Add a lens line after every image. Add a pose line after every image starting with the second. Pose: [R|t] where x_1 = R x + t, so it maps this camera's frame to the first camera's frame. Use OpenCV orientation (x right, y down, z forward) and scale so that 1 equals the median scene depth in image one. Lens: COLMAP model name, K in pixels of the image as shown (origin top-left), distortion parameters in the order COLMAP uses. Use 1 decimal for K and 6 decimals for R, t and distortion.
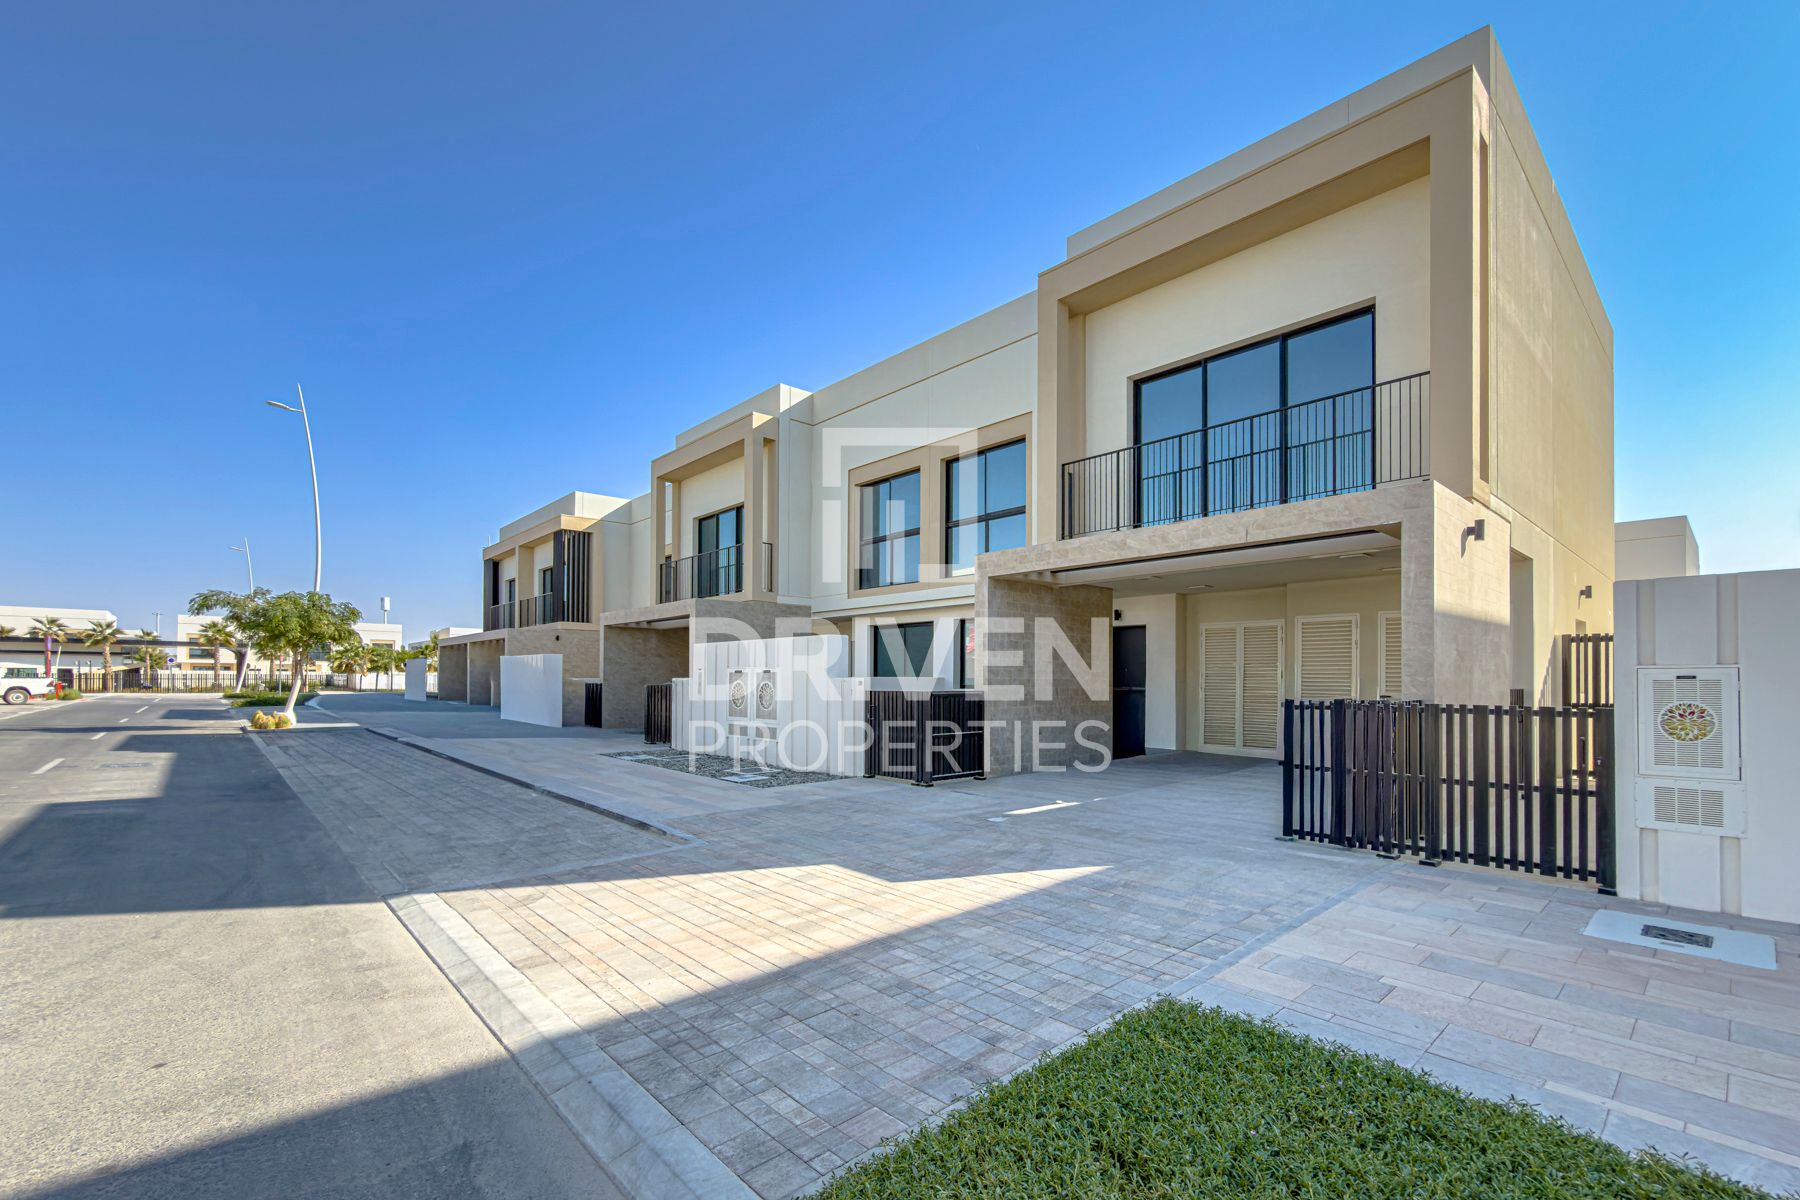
lens RADIAL K [[753.5, 0, 875.6], [0, 753.5, 608.4], [0, 0, 1]] dist [-0.002625, 0.000092]
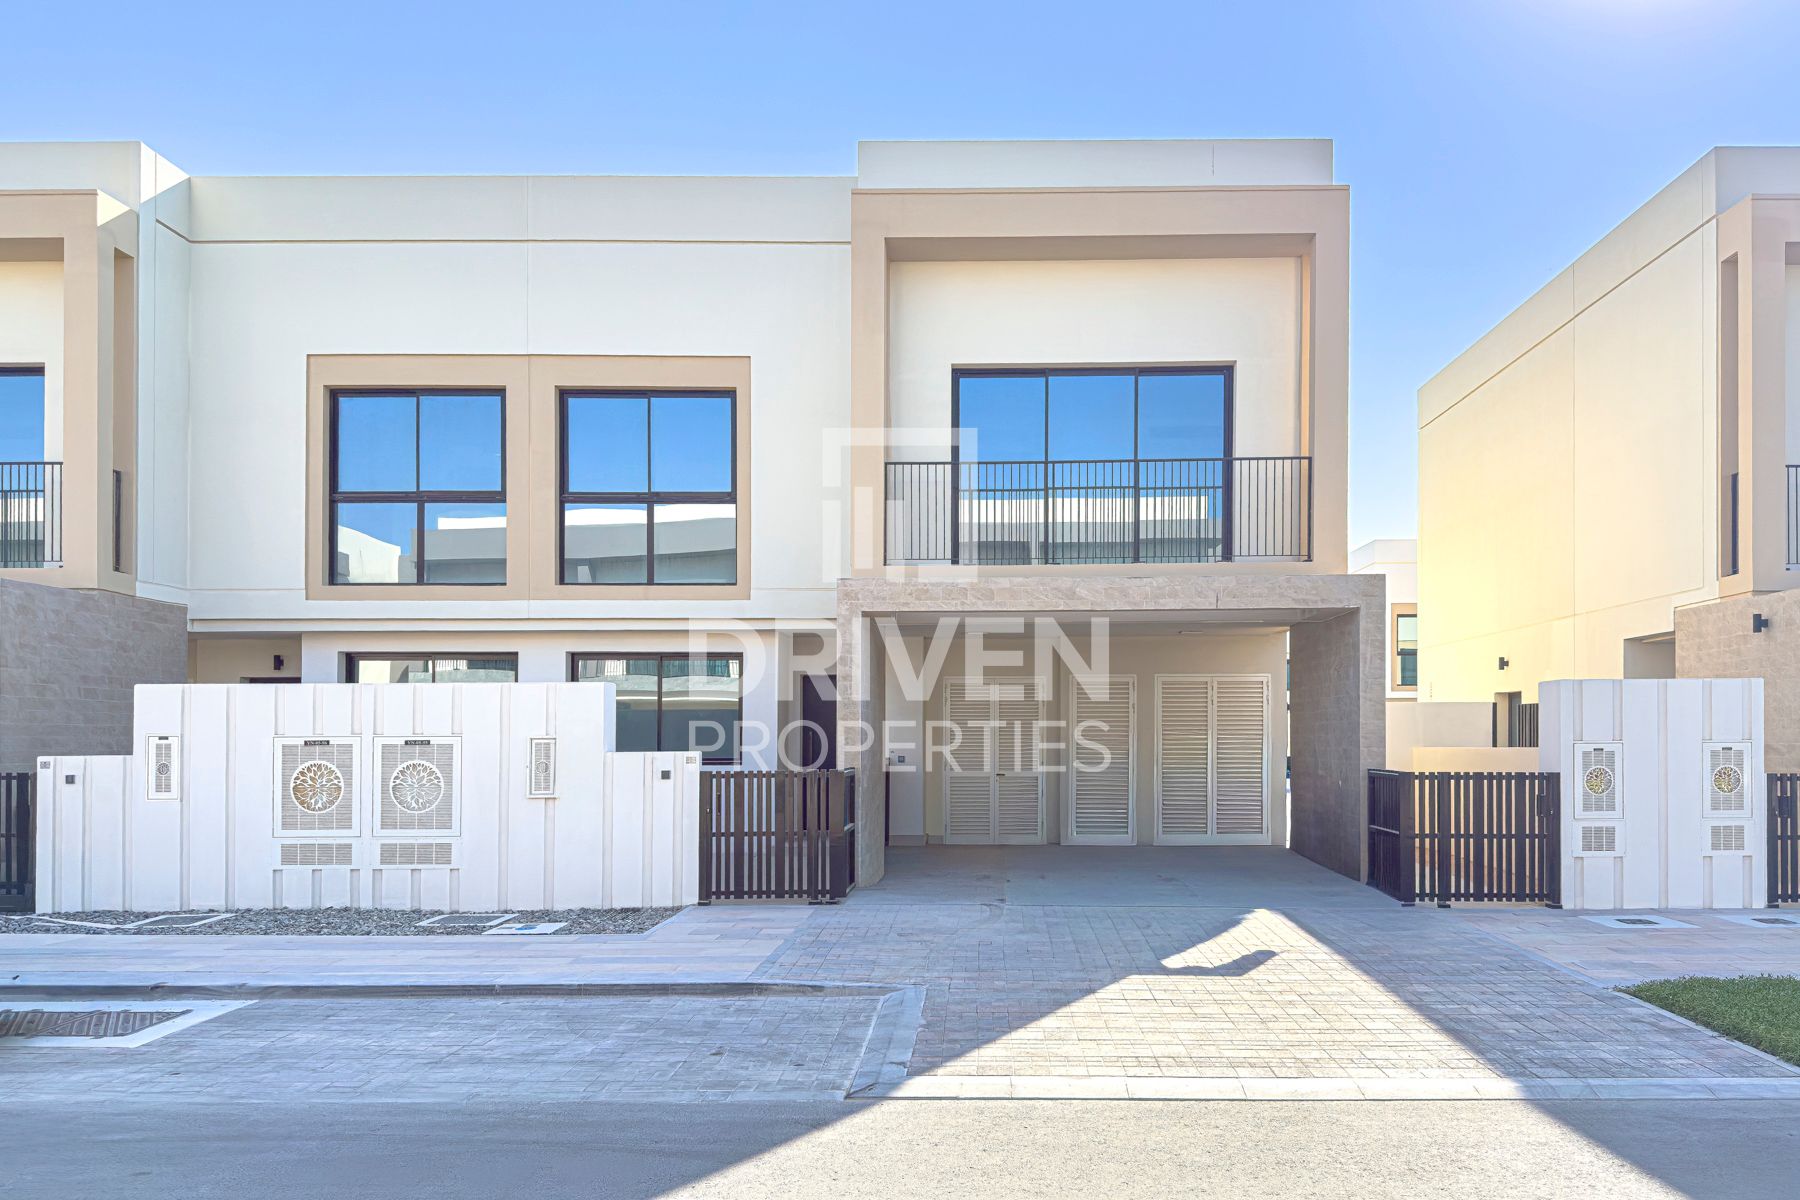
lens RADIAL K [[1324.2, 0, 908.4], [0, 1324.2, 600.0], [0, 0, 1]] dist [0.098900, -0.163356]
pose [[0.687863, 0.069211, 0.722534, -1.504763], [-0.062671, 0.997389, -0.035875, -0.017753], [-0.723130, -0.020605, 0.690404, 0.156516]]
